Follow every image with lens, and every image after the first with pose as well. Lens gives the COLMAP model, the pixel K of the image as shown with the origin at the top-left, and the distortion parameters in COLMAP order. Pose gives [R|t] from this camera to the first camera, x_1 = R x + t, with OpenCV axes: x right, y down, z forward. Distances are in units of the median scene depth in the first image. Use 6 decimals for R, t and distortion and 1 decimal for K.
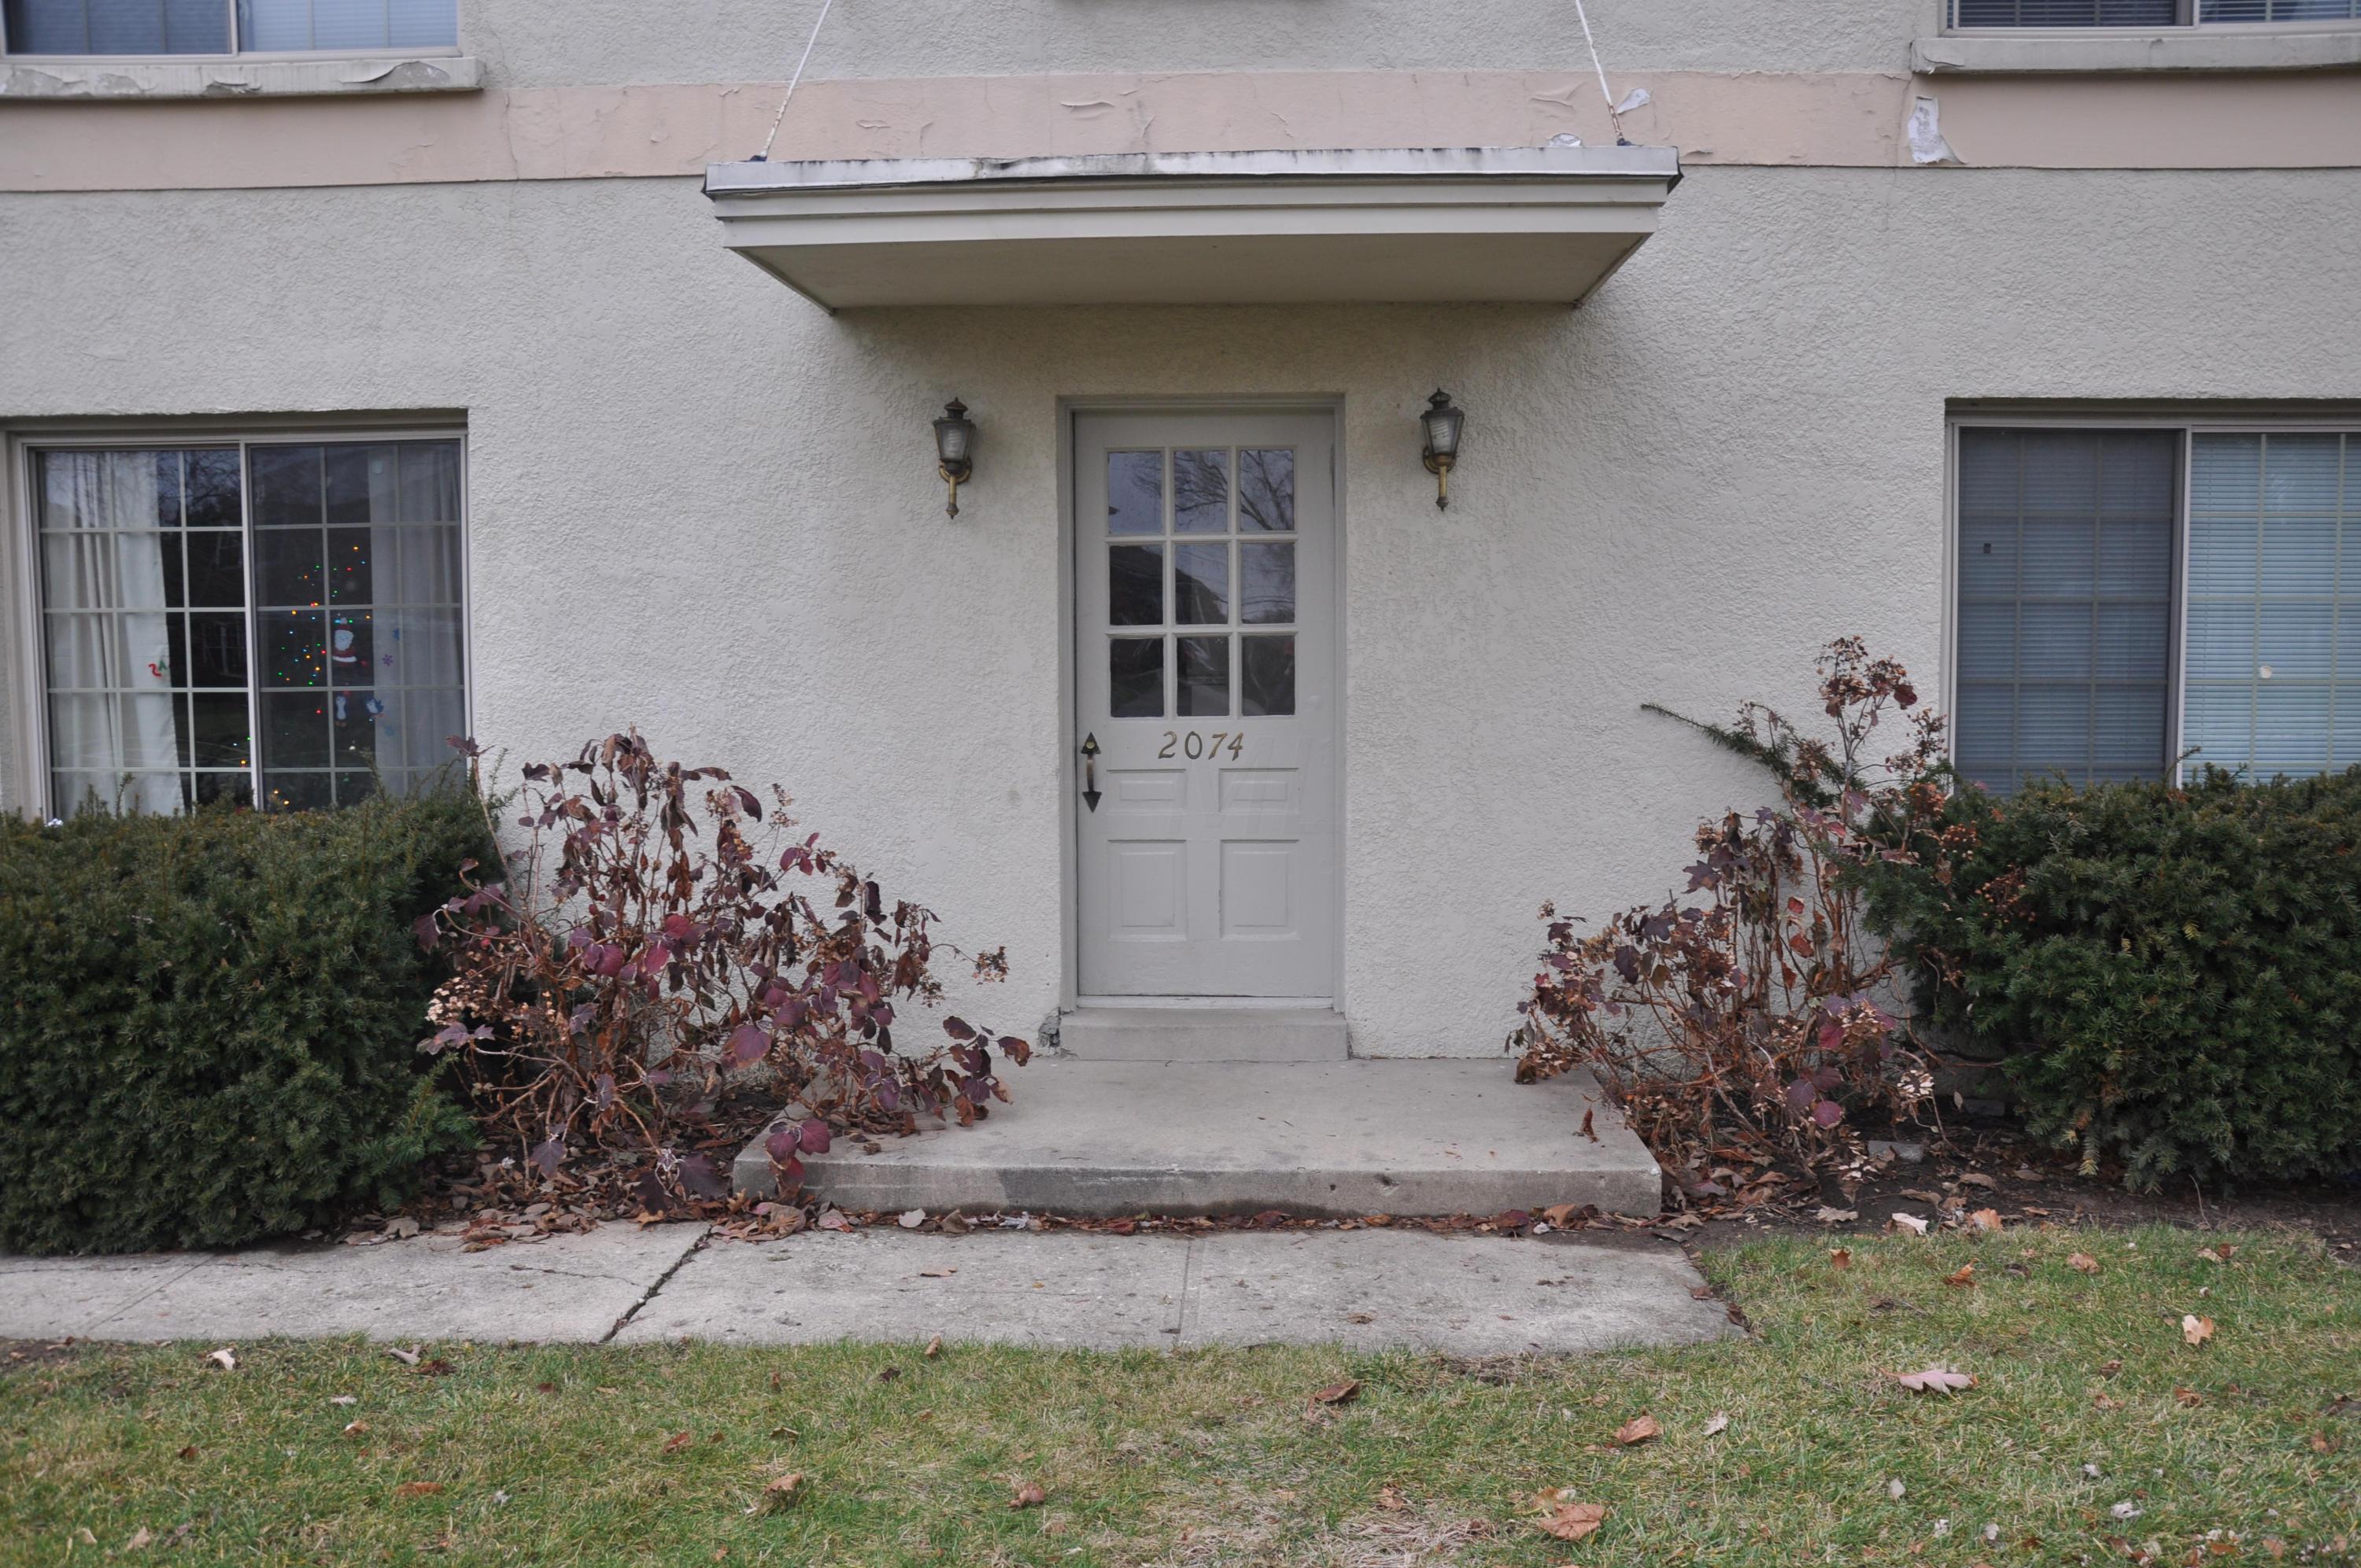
lens RADIAL K [[1766.5, 0, 1180.5], [0, 1766.5, 784.0], [0, 0, 1]] dist [-0.008787, -0.002628]
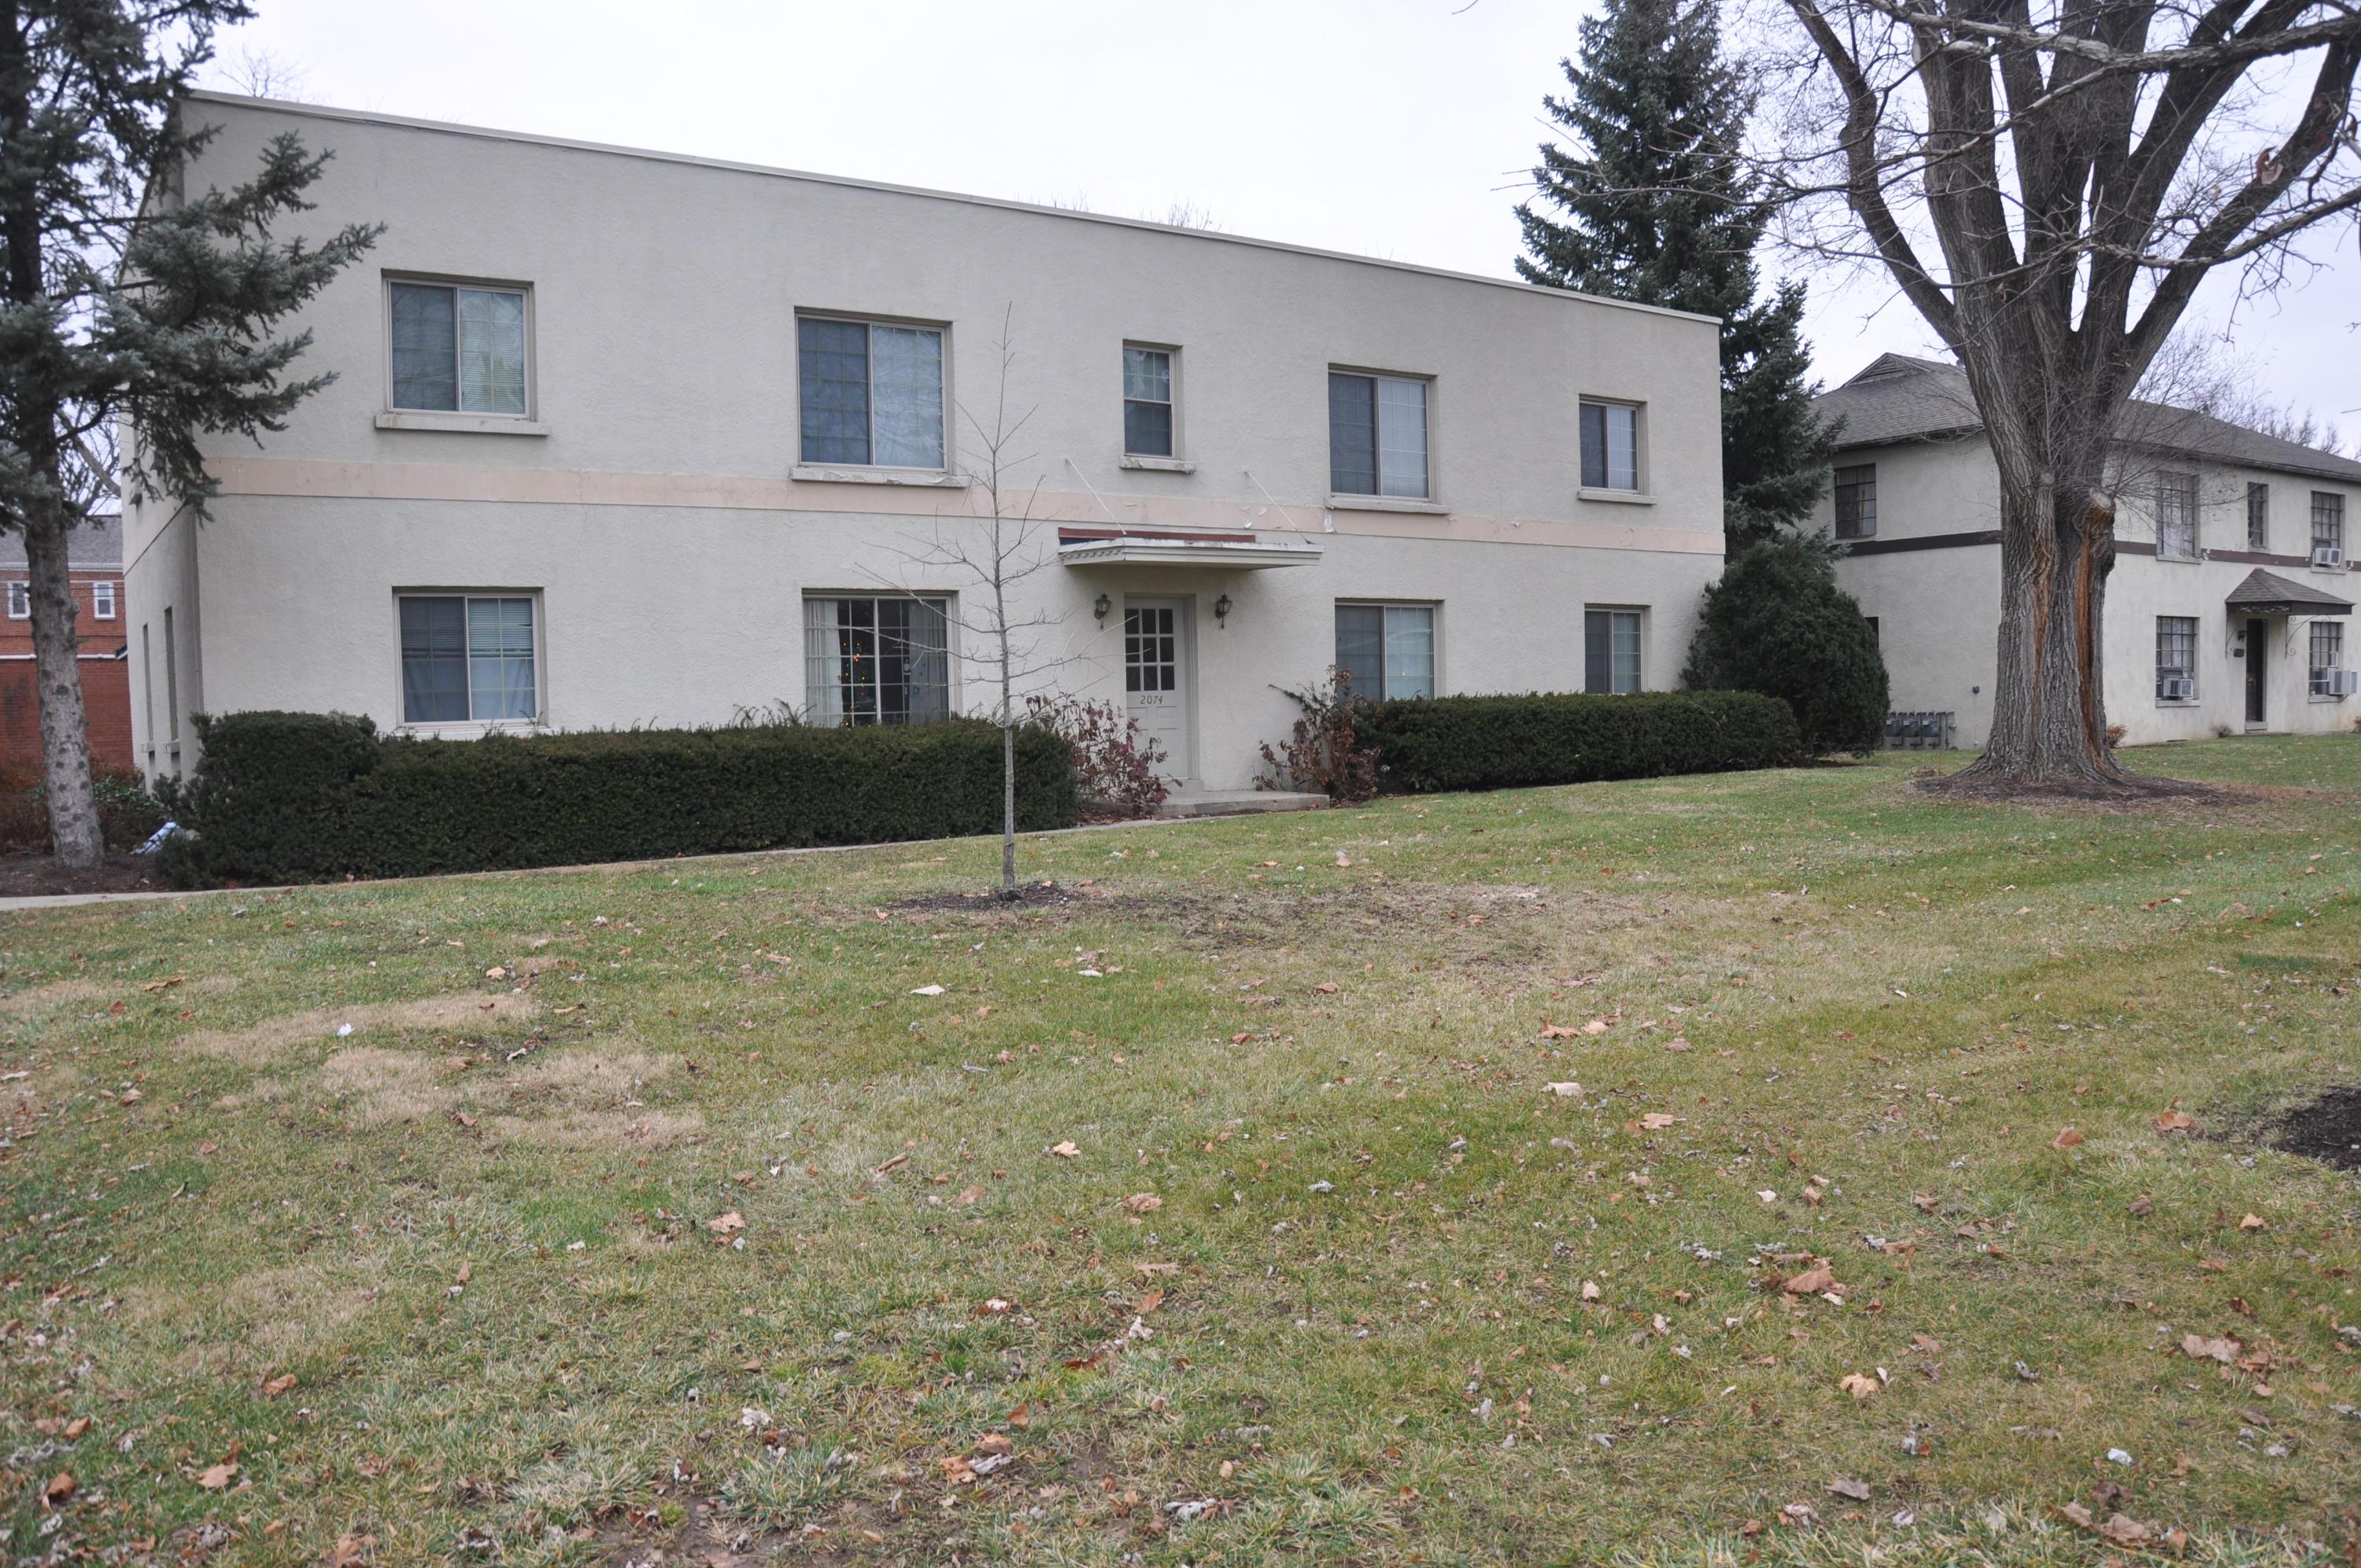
lens RADIAL K [[1766.5, 0, 1180.5], [0, 1766.5, 784.0], [0, 0, 1]] dist [-0.008787, -0.002628]
pose [[0.819634, -0.040161, 0.571479, -1.807973], [0.045237, 0.998962, 0.005323, 0.117524], [-0.571099, 0.021489, 0.820600, -1.676559]]
